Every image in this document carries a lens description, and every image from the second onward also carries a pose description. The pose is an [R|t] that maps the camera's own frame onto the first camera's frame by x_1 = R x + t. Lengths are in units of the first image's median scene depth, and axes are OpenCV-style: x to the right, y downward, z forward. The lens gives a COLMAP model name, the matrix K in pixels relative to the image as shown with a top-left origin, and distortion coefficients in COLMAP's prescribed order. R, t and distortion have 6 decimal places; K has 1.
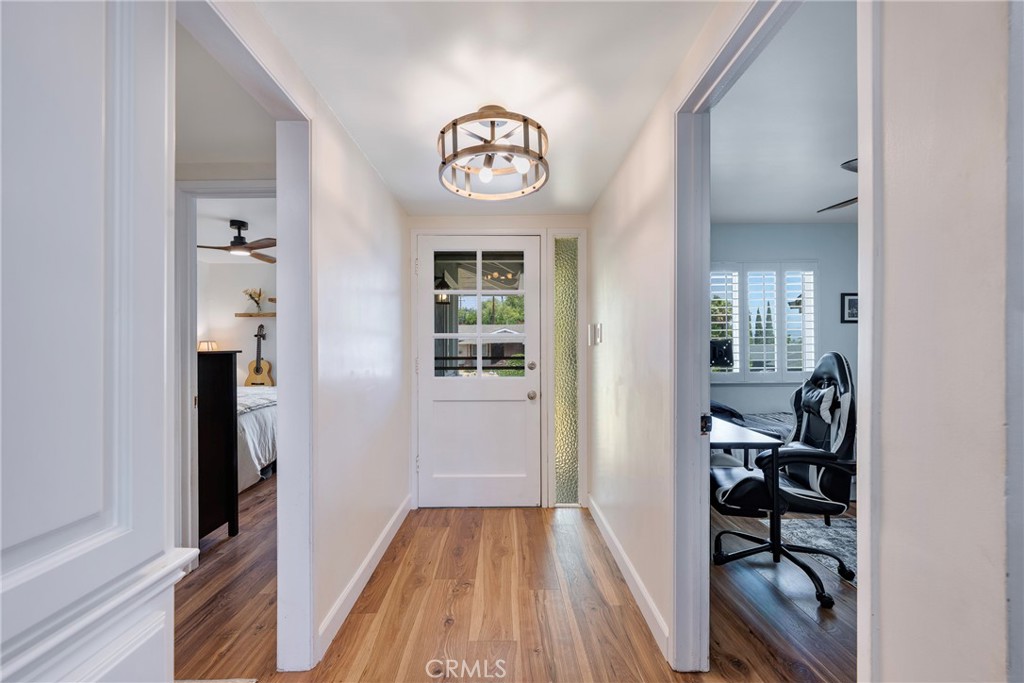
lens RADIAL K [[412.9, 0, 510.2], [0, 412.9, 350.9], [0, 0, 1]] dist [0.001264, 0.000041]
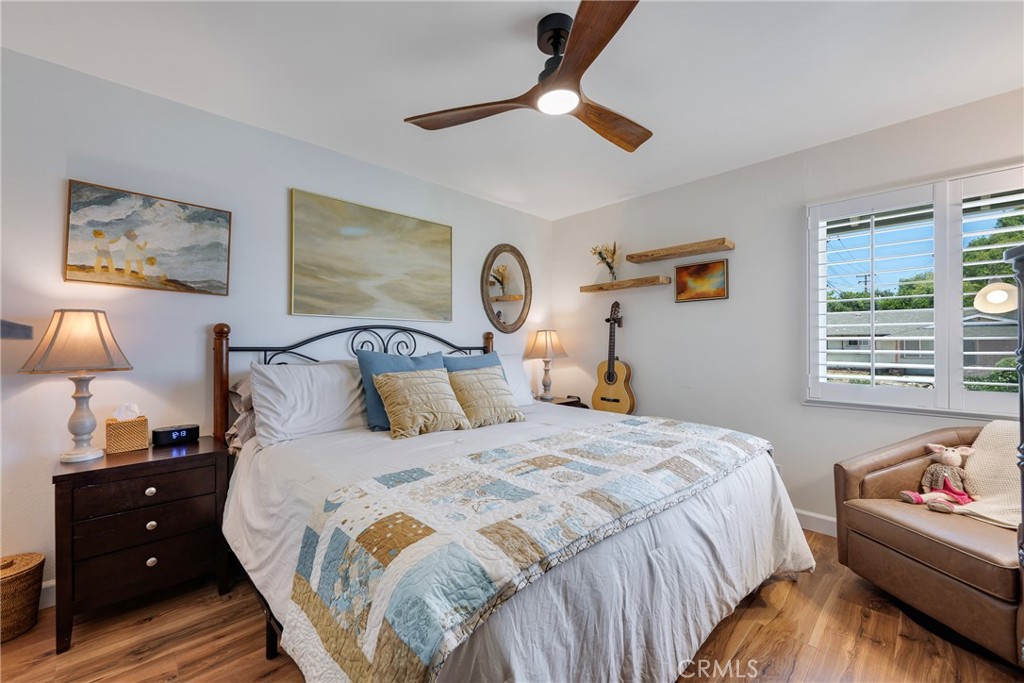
lens RADIAL K [[412.0, 0, 511.9], [0, 412.0, 347.6], [0, 0, 1]] dist [-0.004350, -0.000405]
pose [[0.686407, 0.006099, -0.727192, -0.273651], [-0.005236, 0.999980, 0.003445, 0.001994], [0.727199, 0.001443, 0.686425, 0.485692]]
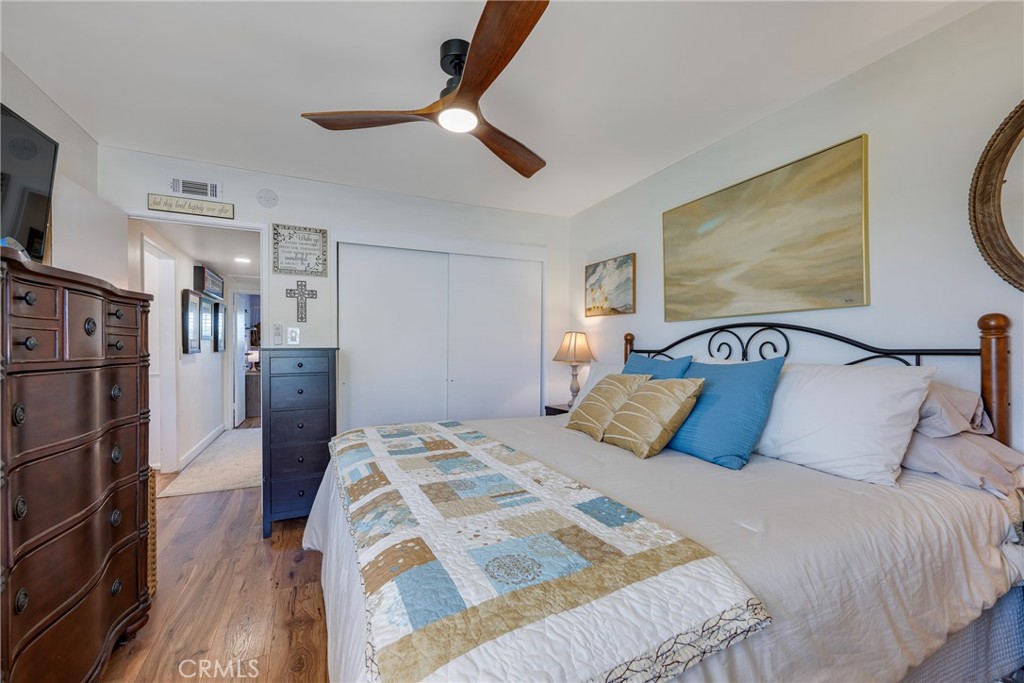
lens RADIAL K [[412.0, 0, 511.9], [0, 412.0, 347.6], [0, 0, 1]] dist [-0.004350, -0.000405]
pose [[-0.905222, 0.007616, -0.424871, -0.358118], [0.007967, 0.999968, 0.000952, -0.000353], [0.424865, -0.002523, -0.905253, 0.952937]]
